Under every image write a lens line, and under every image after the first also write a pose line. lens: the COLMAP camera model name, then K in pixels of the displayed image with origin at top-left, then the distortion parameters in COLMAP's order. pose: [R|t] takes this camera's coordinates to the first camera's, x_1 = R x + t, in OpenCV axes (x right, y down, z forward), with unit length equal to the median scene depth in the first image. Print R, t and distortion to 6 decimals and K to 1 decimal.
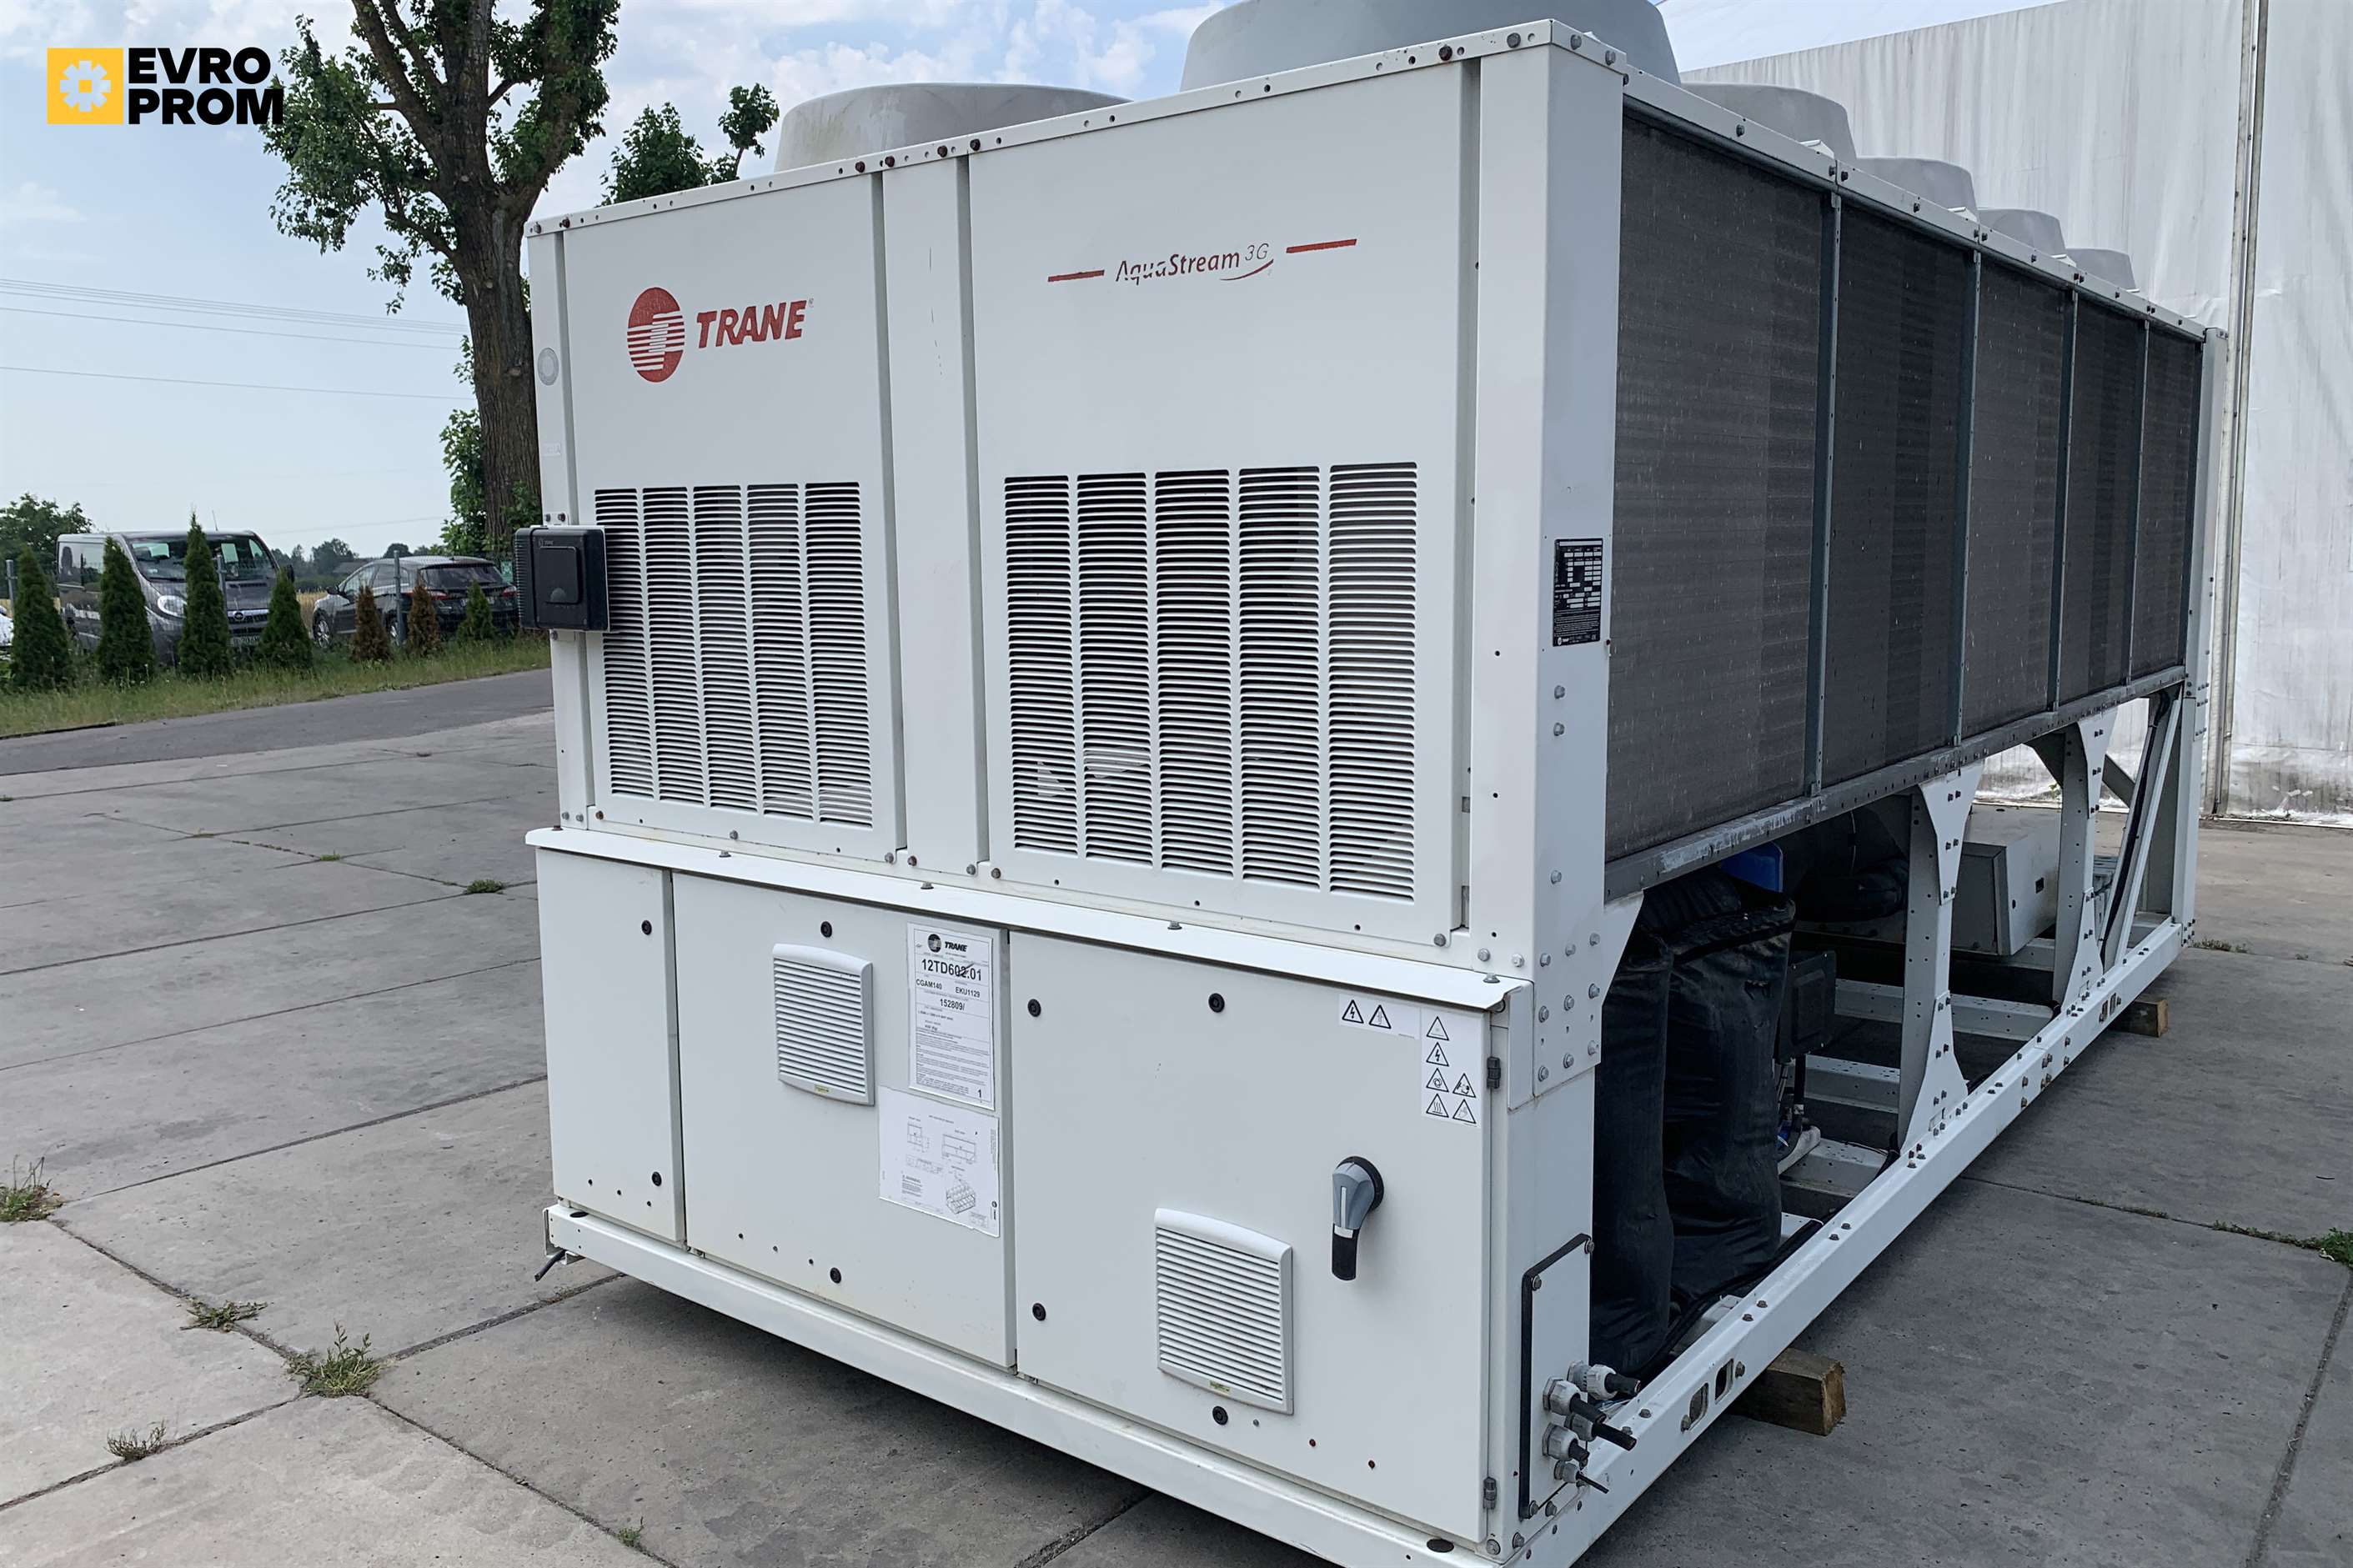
lens RADIAL K [[1802.7, 0, 1176.5], [0, 1802.7, 784.0], [0, 0, 1]] dist [0.009203, 0.007967]
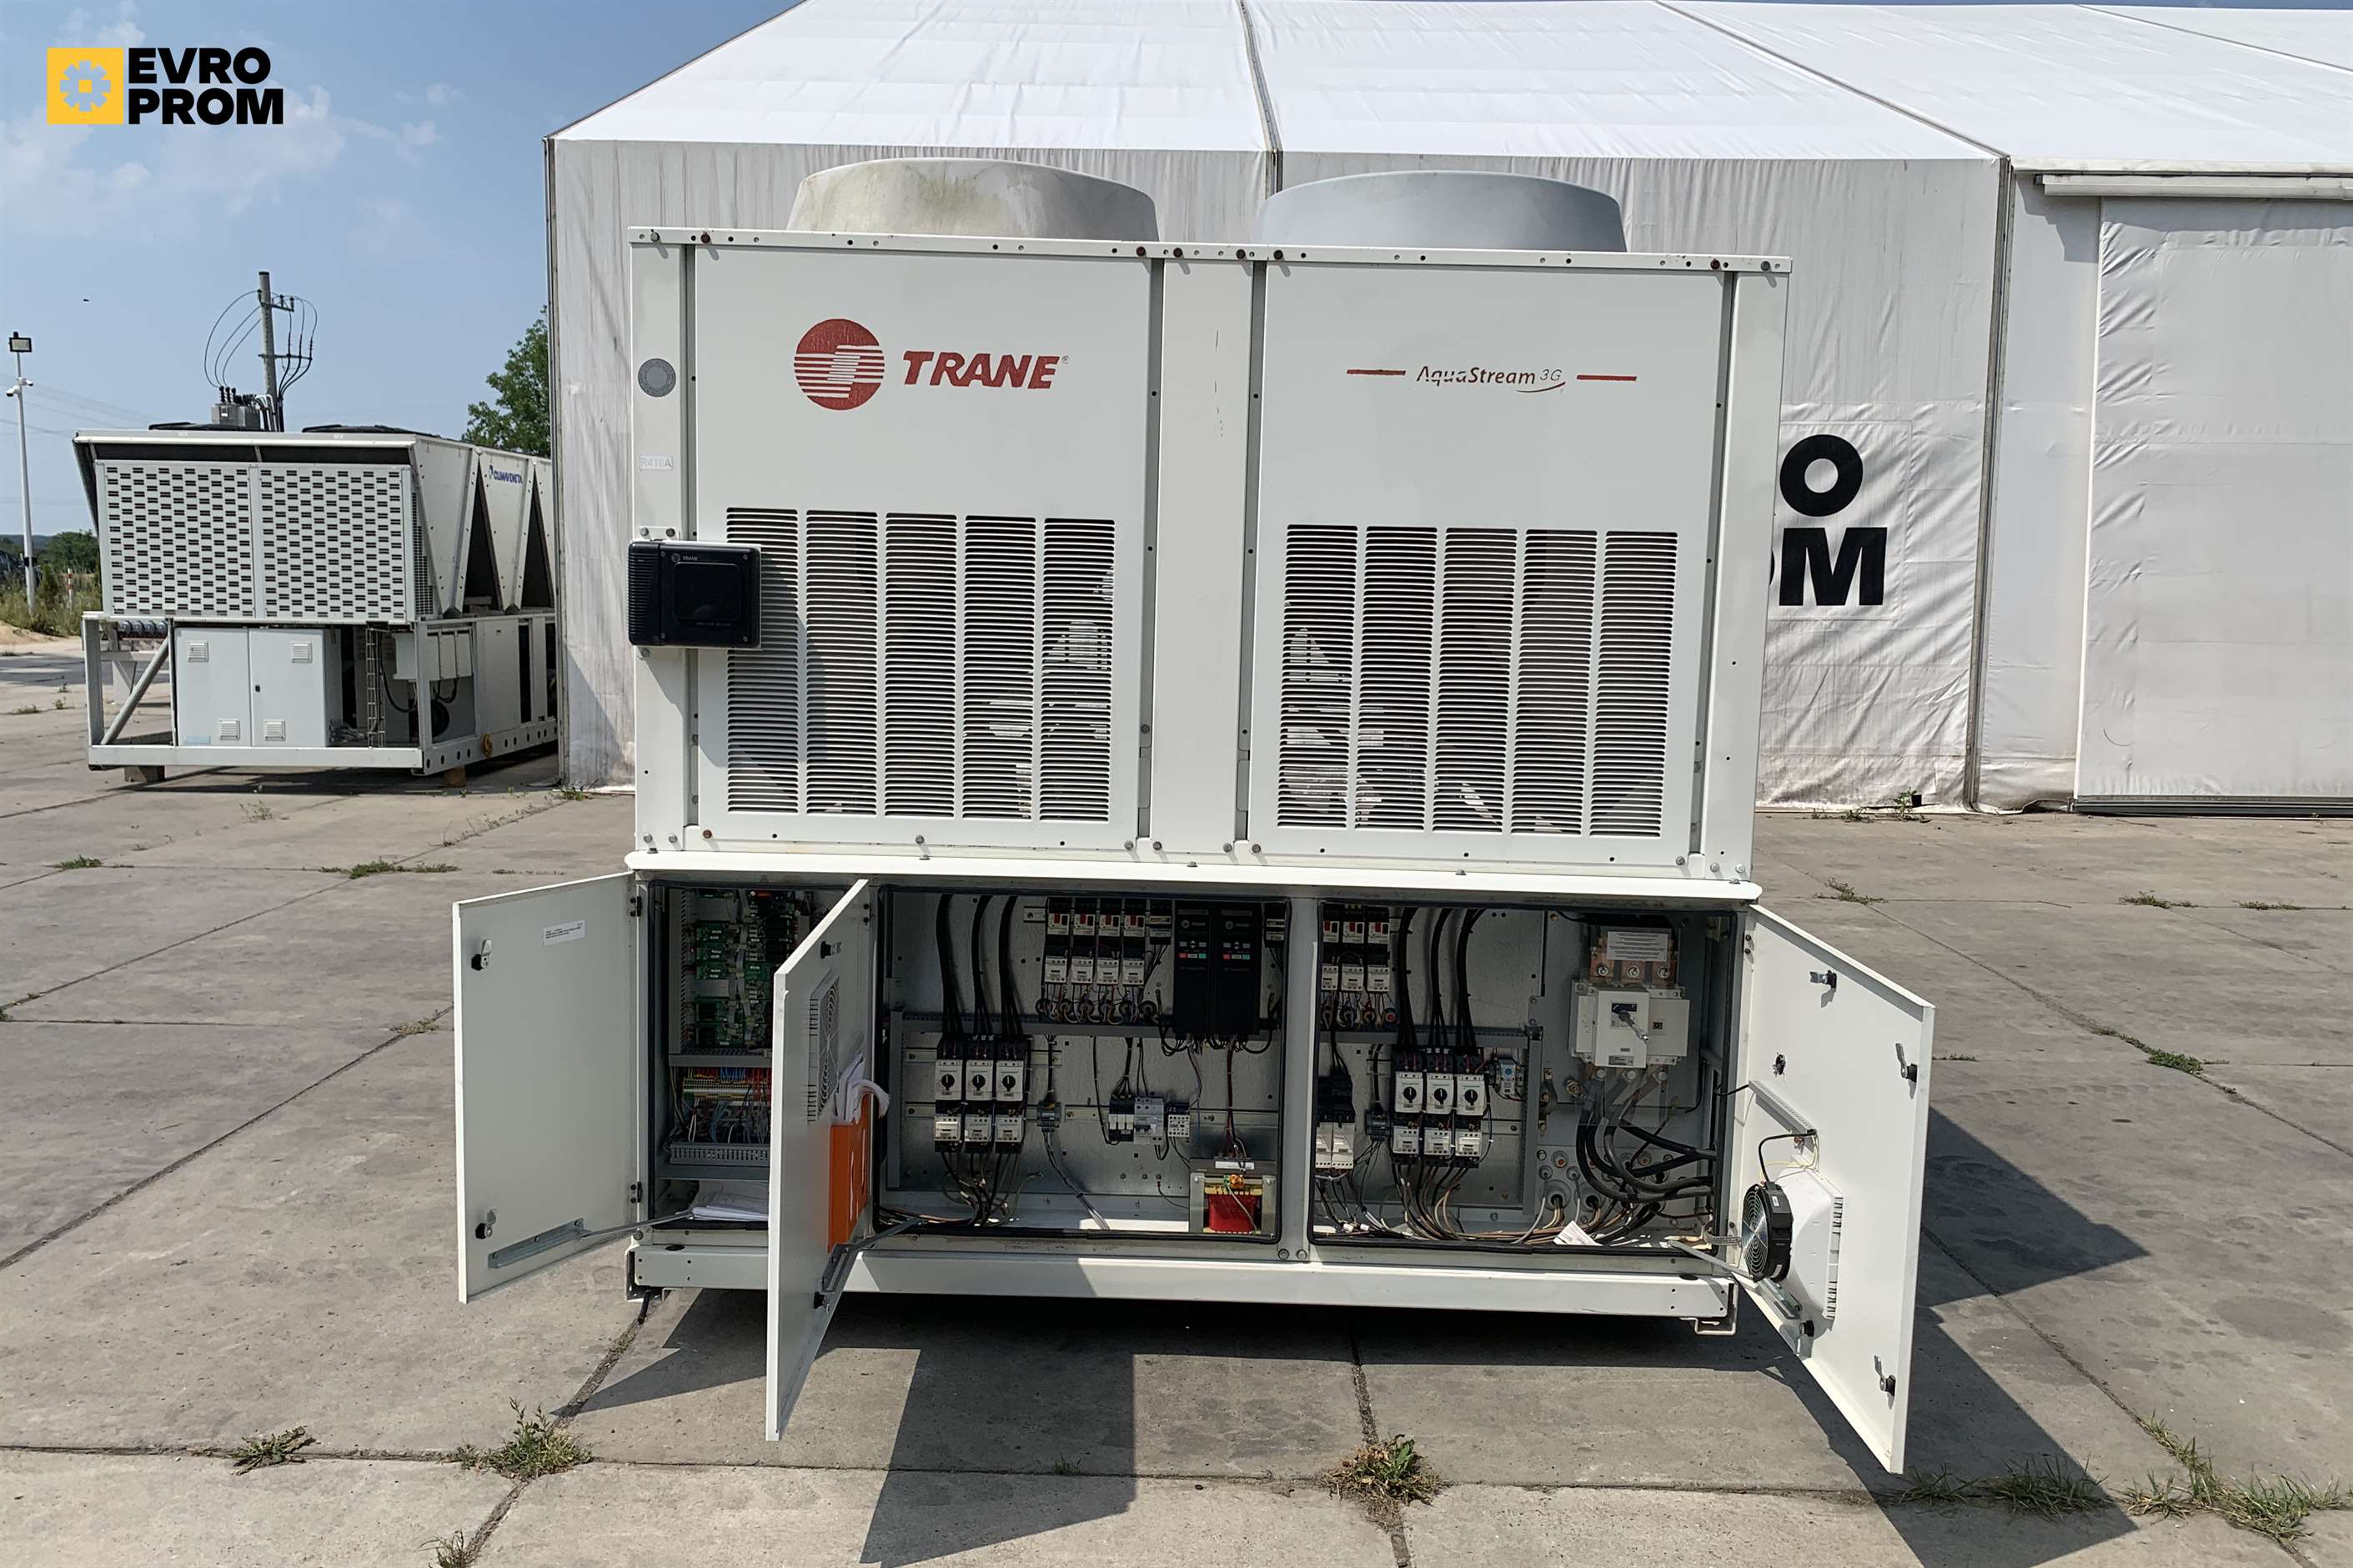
lens RADIAL K [[1772.8, 0, 1138.6], [0, 1772.8, 782.3], [0, 0, 1]] dist [0.031156, -0.003596]
pose [[0.799237, -0.034923, 0.600000, -0.810771], [0.049621, 0.998736, -0.007967, 0.009538], [-0.598963, 0.036140, 0.799960, 0.085553]]
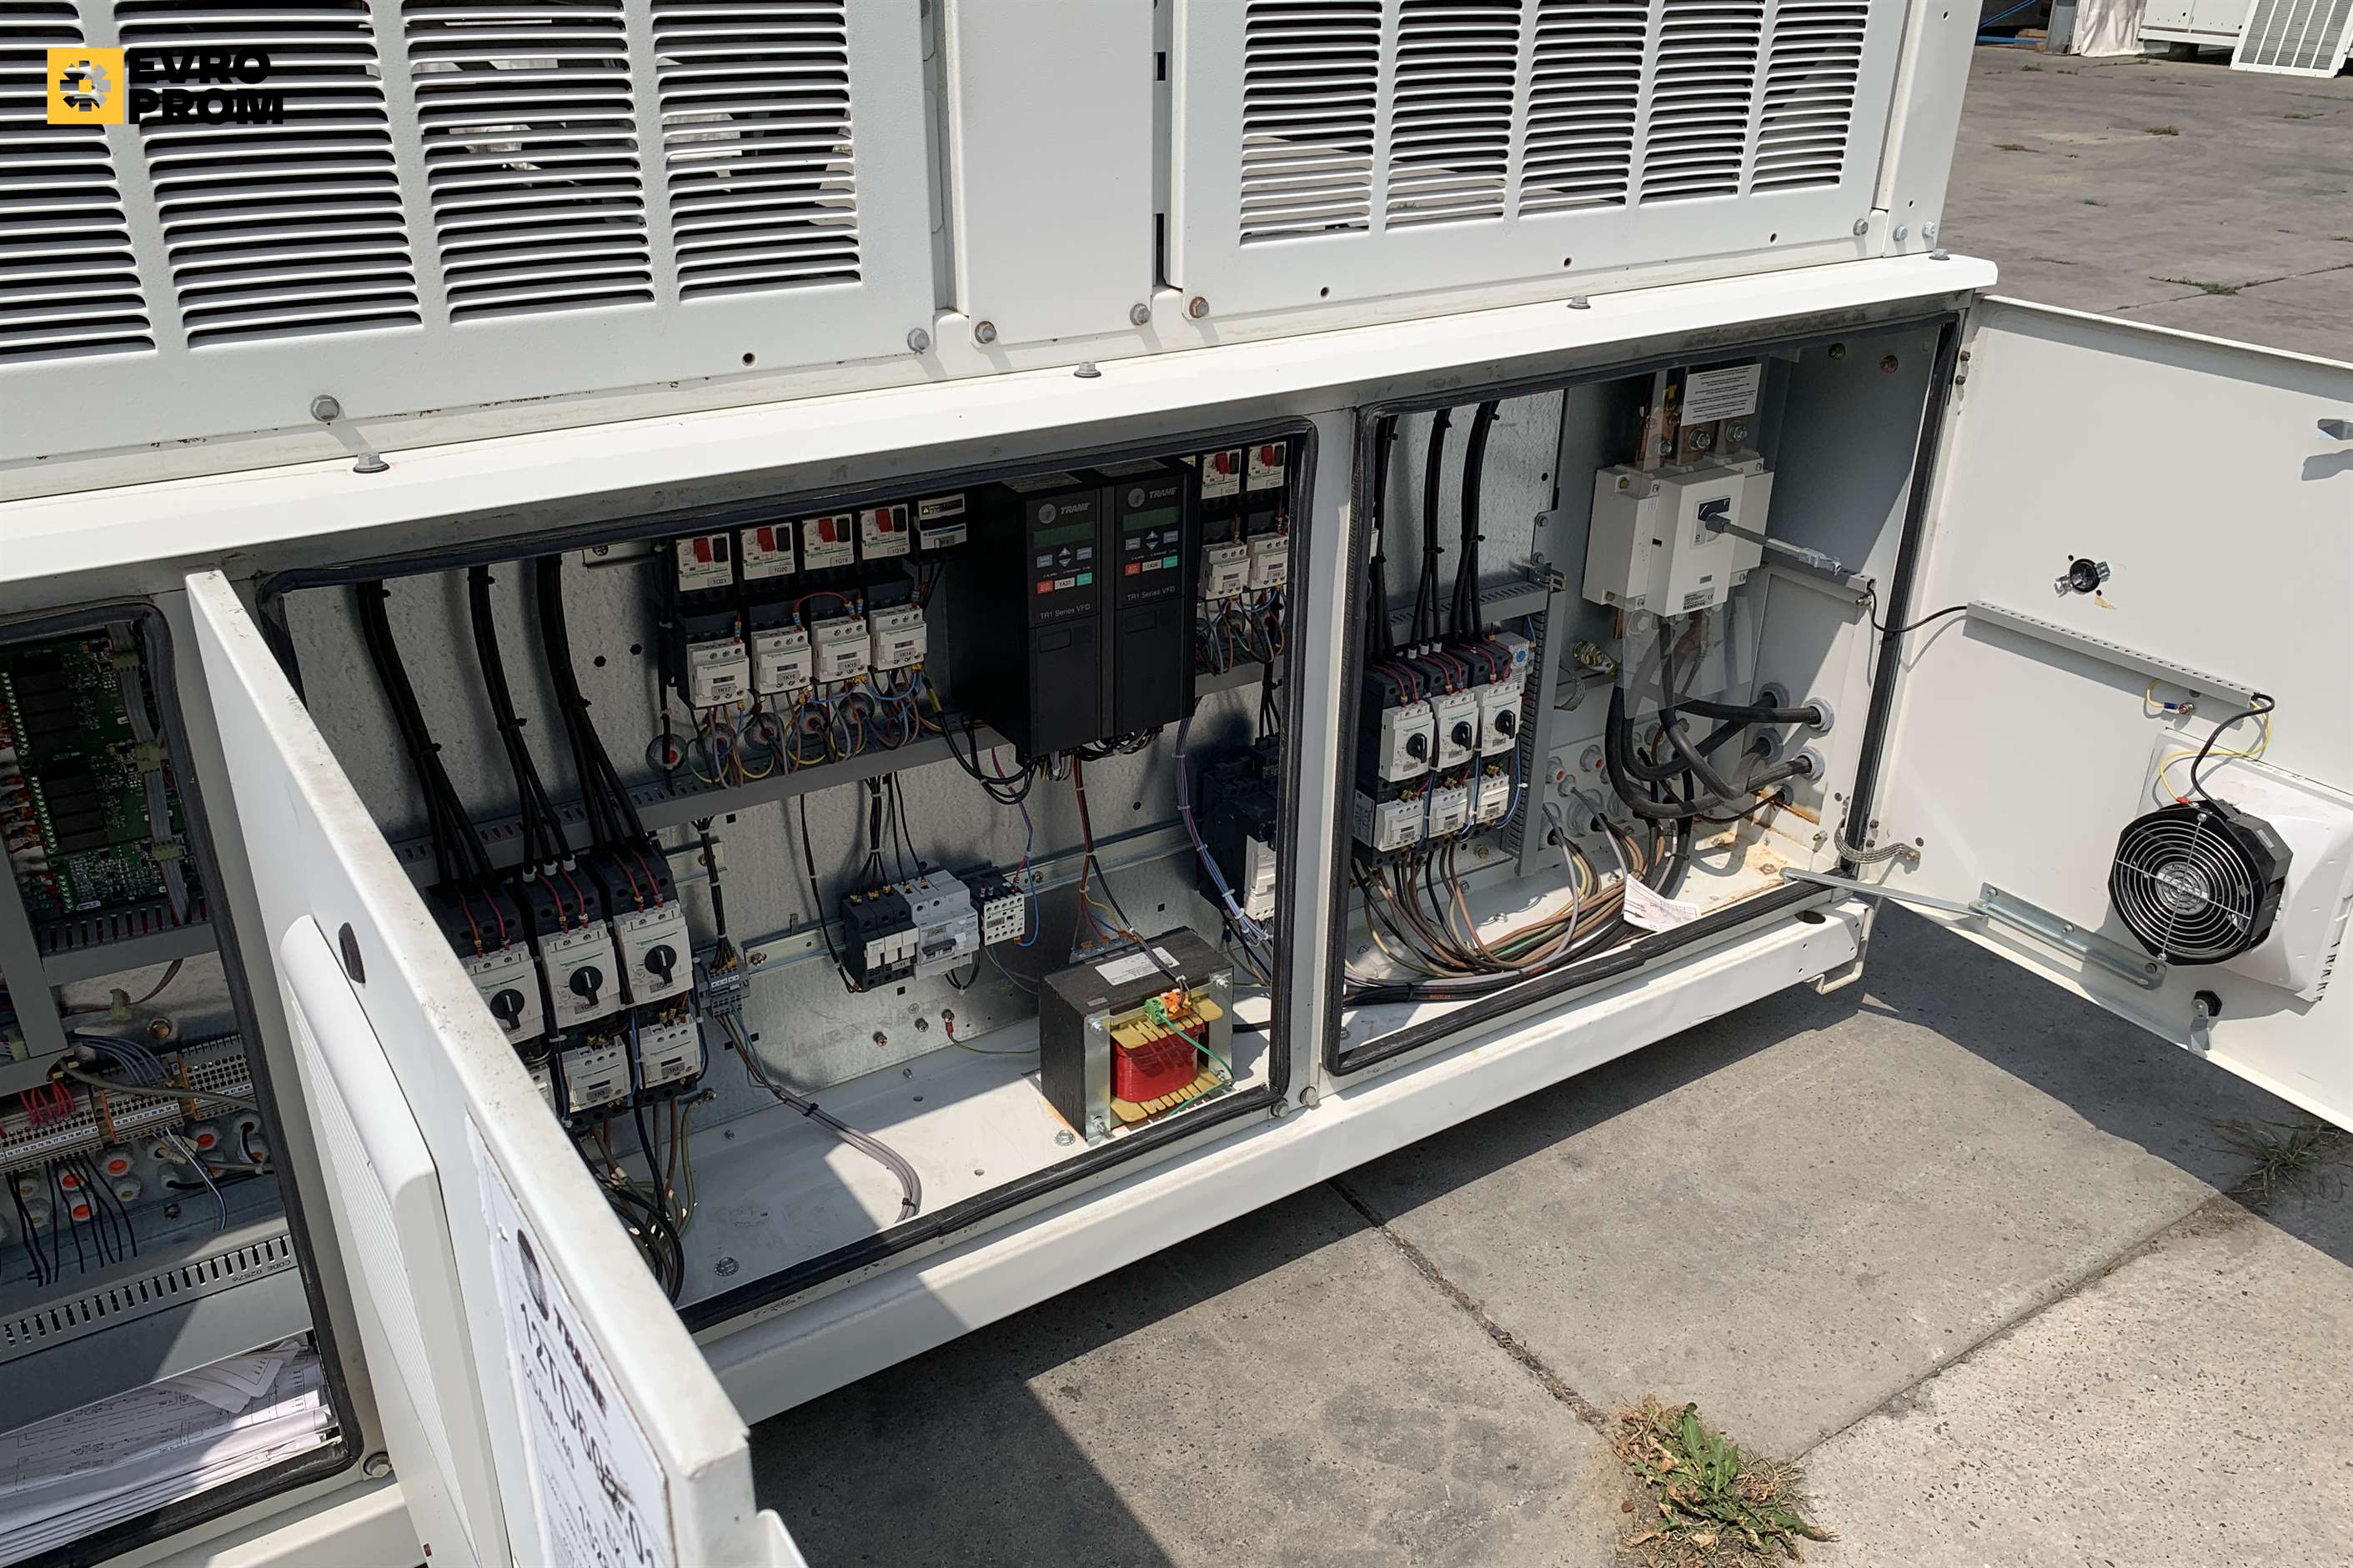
lens RADIAL K [[1809.5, 0, 1178.5], [0, 1809.5, 767.3], [0, 0, 1]] dist [0.013206, 0.007120]
pose [[0.331987, -0.391421, 0.858239, -0.549088], [0.120119, 0.919977, 0.373113, -0.020624], [-0.935605, -0.020777, 0.352437, 0.755364]]
